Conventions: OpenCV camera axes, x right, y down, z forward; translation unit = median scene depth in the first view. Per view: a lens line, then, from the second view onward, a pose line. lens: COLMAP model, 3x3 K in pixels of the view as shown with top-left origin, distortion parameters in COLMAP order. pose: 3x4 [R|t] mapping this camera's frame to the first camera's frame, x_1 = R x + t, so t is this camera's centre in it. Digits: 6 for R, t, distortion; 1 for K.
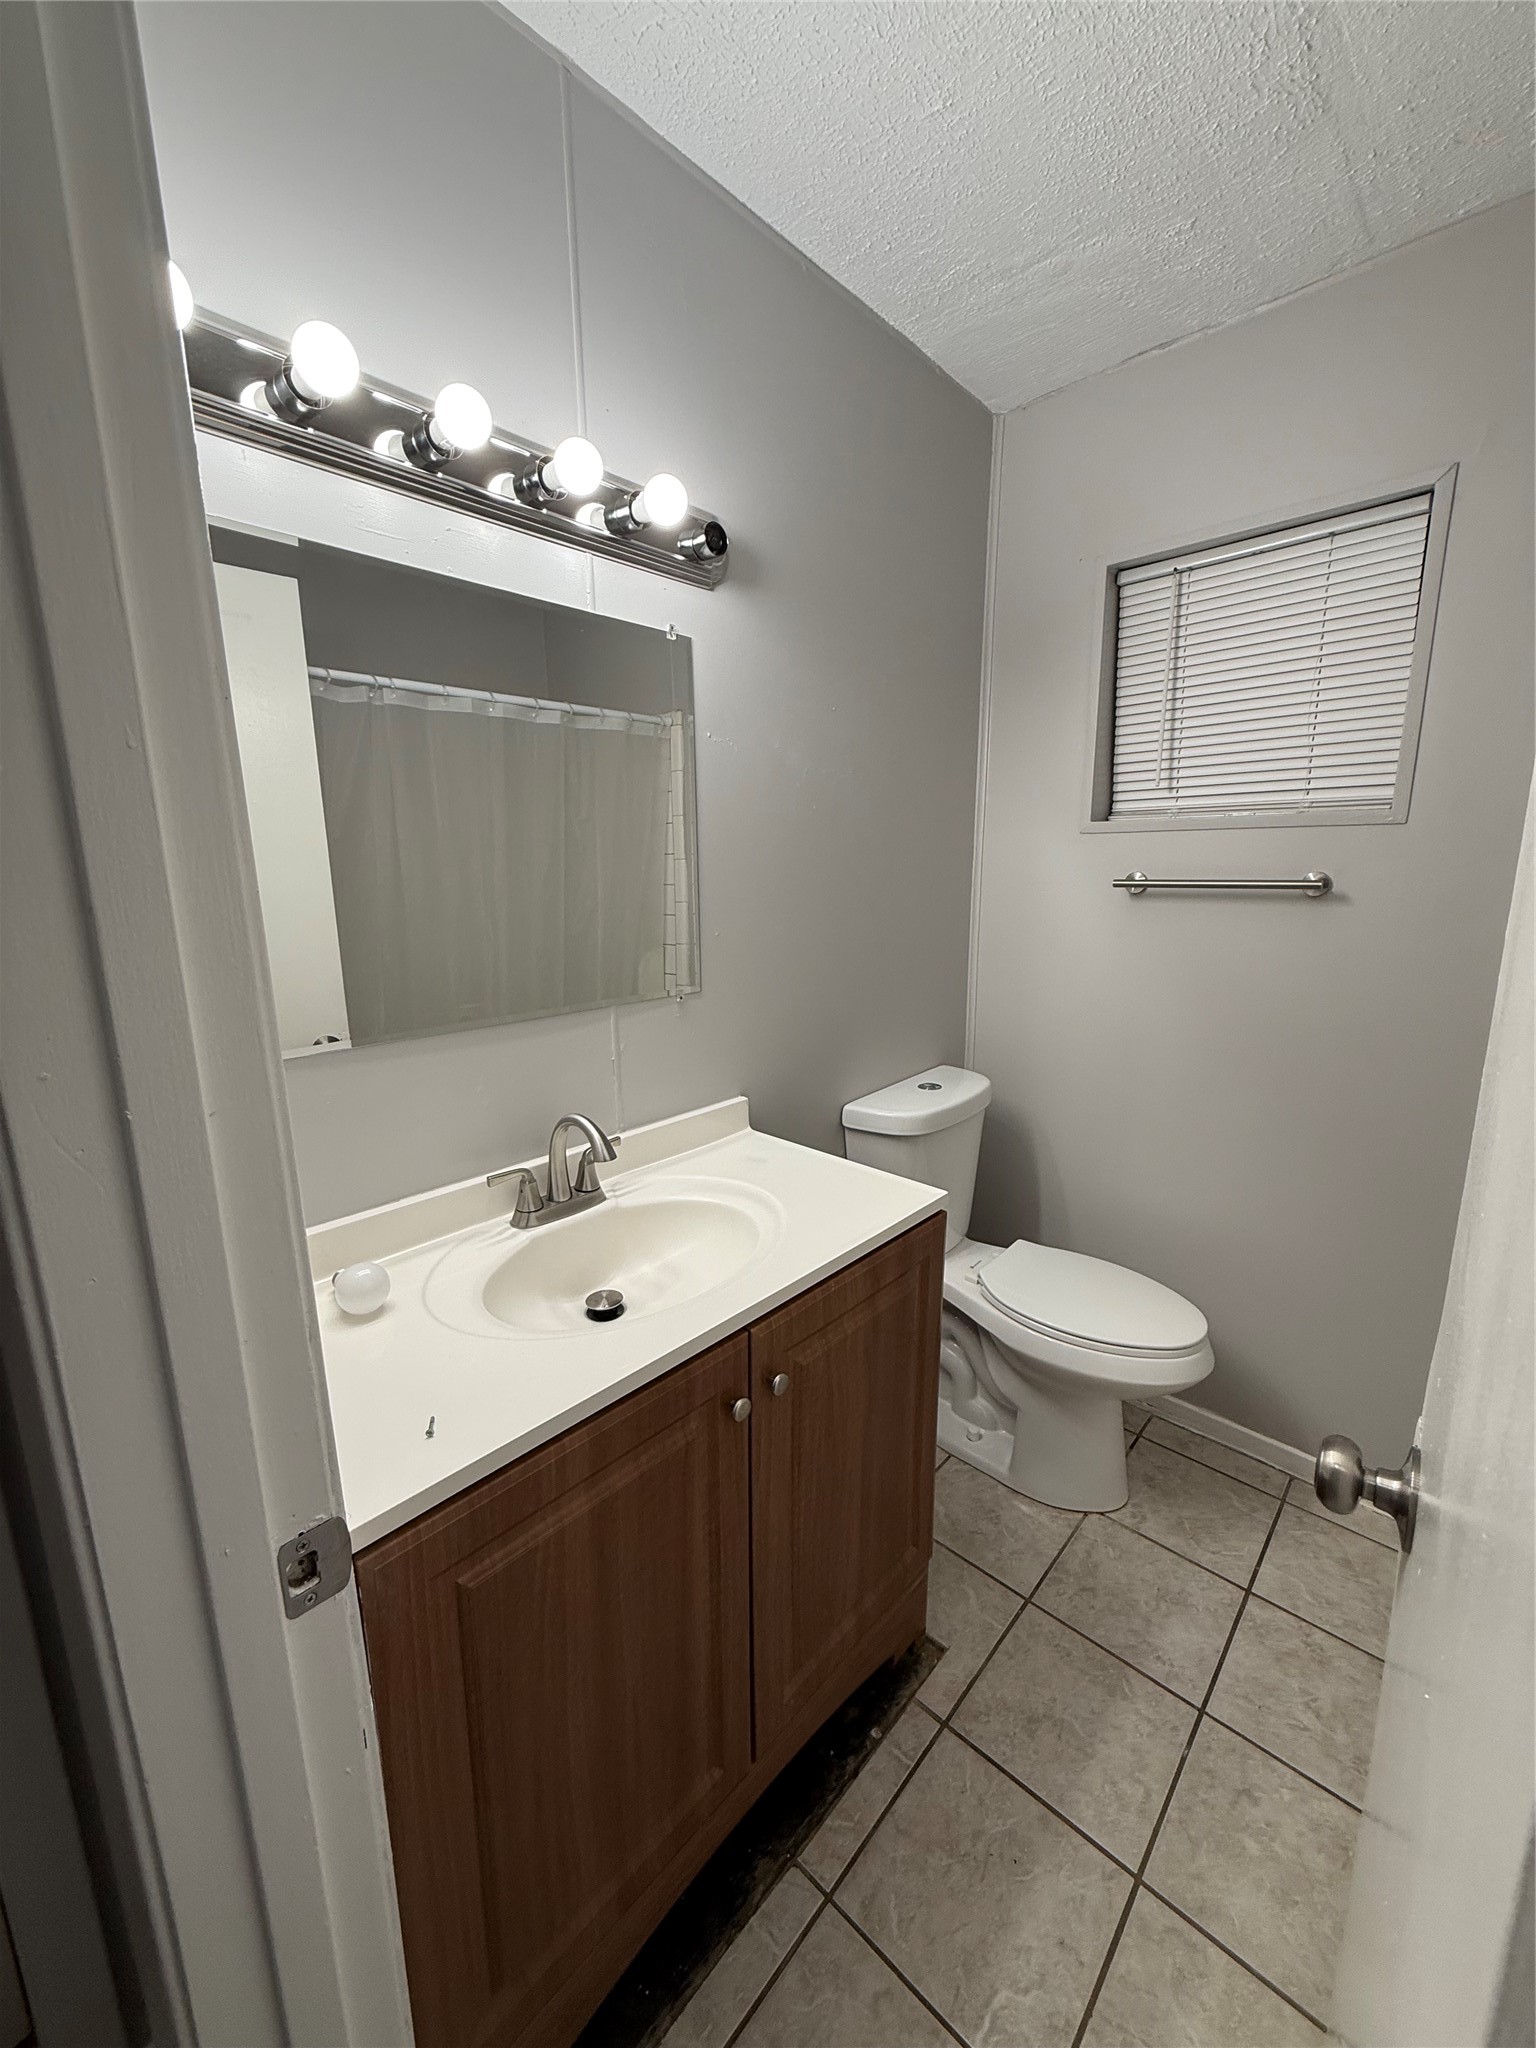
lens RADIAL K [[808.7, 0, 770.1], [0, 808.7, 1020.6], [0, 0, 1]] dist [0.001178, 0.000030]
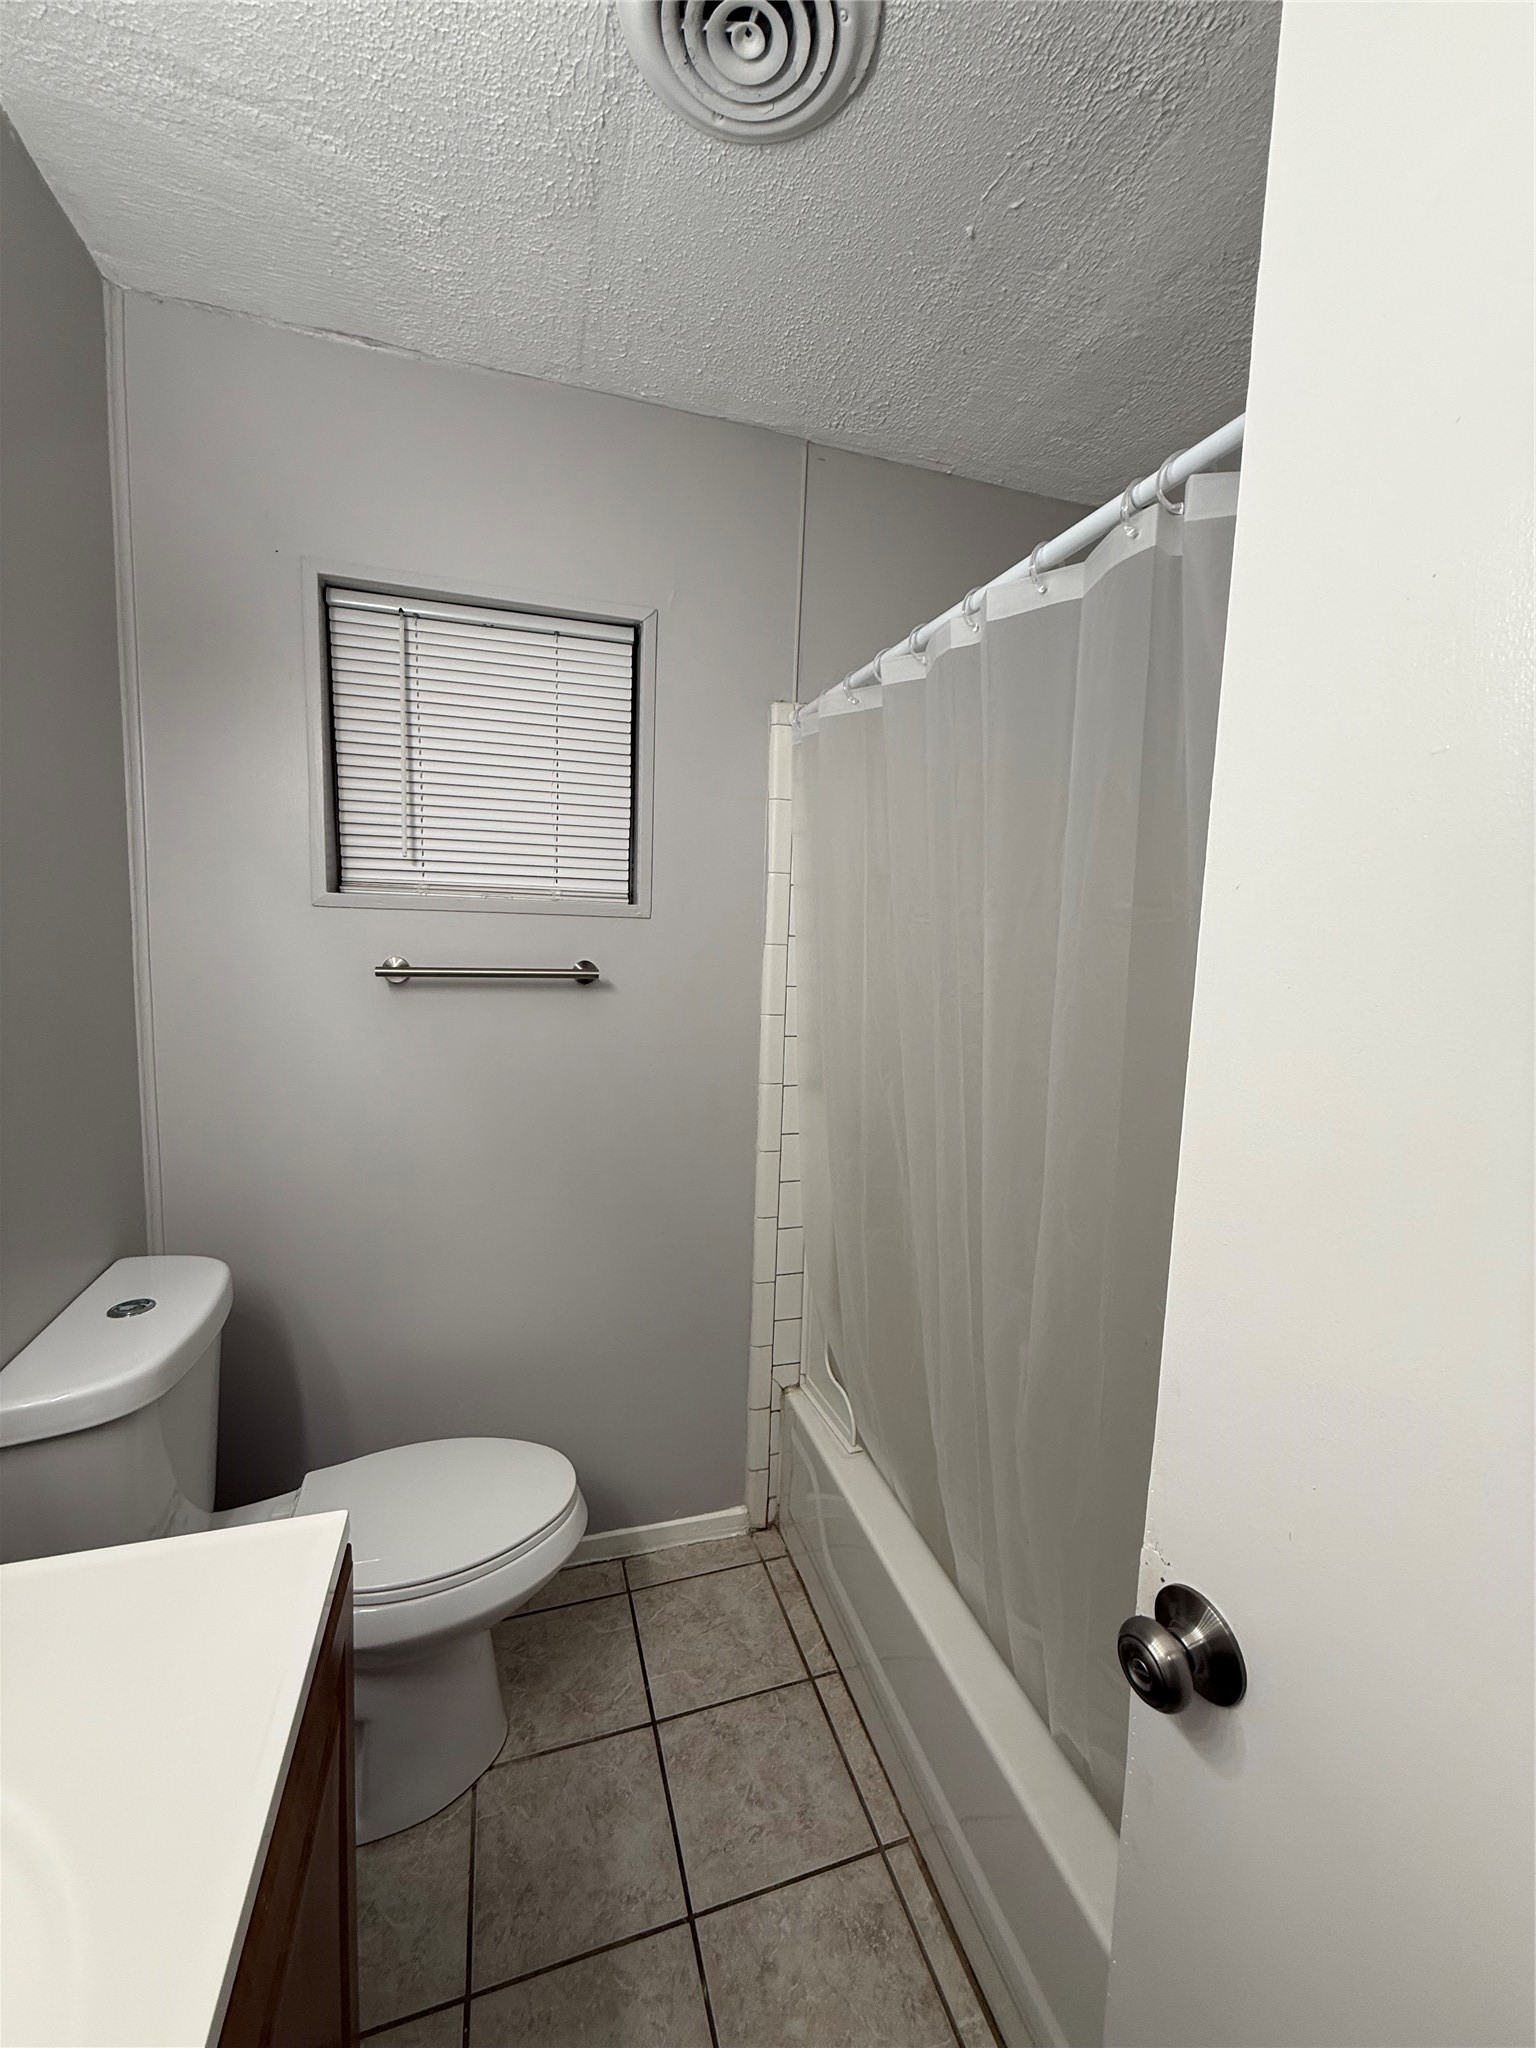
lens RADIAL K [[808.7, 0, 763.0], [0, 808.7, 1019.6], [0, 0, 1]] dist [0.001178, 0.000030]
pose [[0.488778, -0.072575, 0.869385, -0.094164], [0.134172, 0.990931, 0.007288, -0.084089], [-0.862029, 0.113084, 0.494082, 0.303935]]
